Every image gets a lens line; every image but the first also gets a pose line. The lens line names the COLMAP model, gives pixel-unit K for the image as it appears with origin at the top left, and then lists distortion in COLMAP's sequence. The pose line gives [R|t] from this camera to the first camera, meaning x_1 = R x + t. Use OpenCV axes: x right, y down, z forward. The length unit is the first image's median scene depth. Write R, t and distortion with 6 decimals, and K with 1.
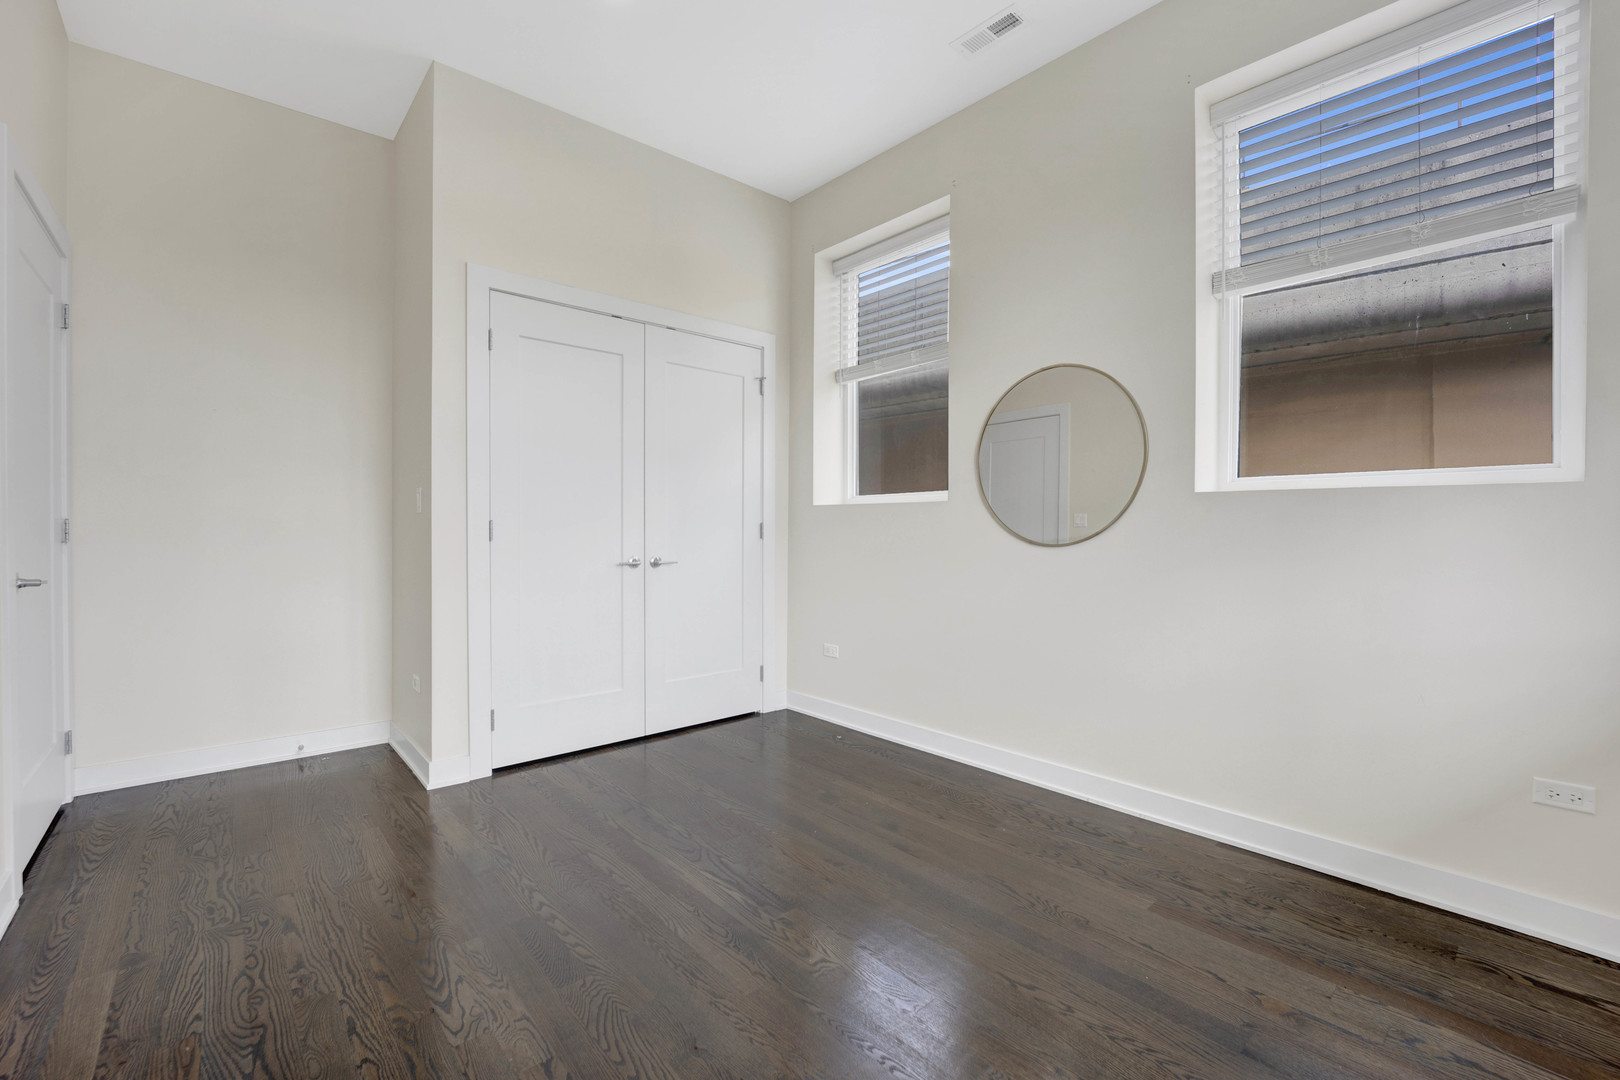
lens RADIAL K [[660.3, 0, 803.7], [0, 660.3, 542.2], [0, 0, 1]] dist [-0.021895, -0.000221]
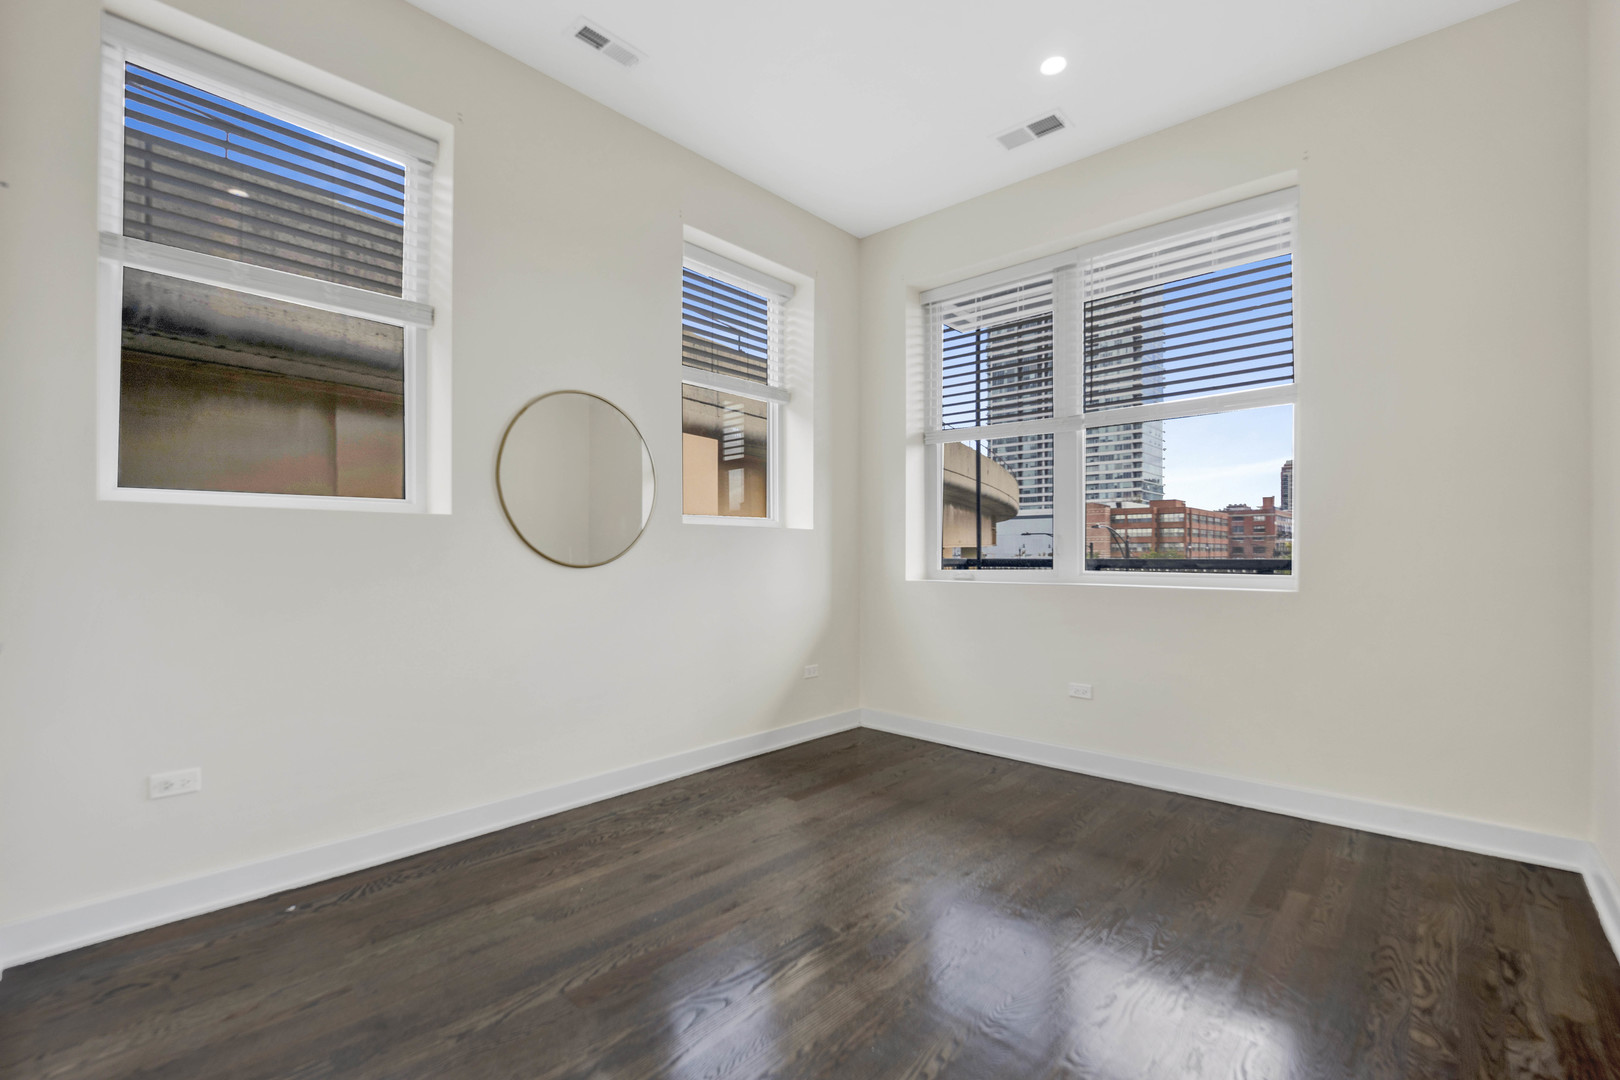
lens RADIAL K [[684.6, 0, 806.7], [0, 684.6, 535.1], [0, 0, 1]] dist [-0.020256, -0.000597]
pose [[-0.087707, 0.021693, 0.995910, -0.824553], [0.015558, 0.999671, -0.020405, -0.018294], [-0.996025, 0.013705, -0.088015, 0.850813]]
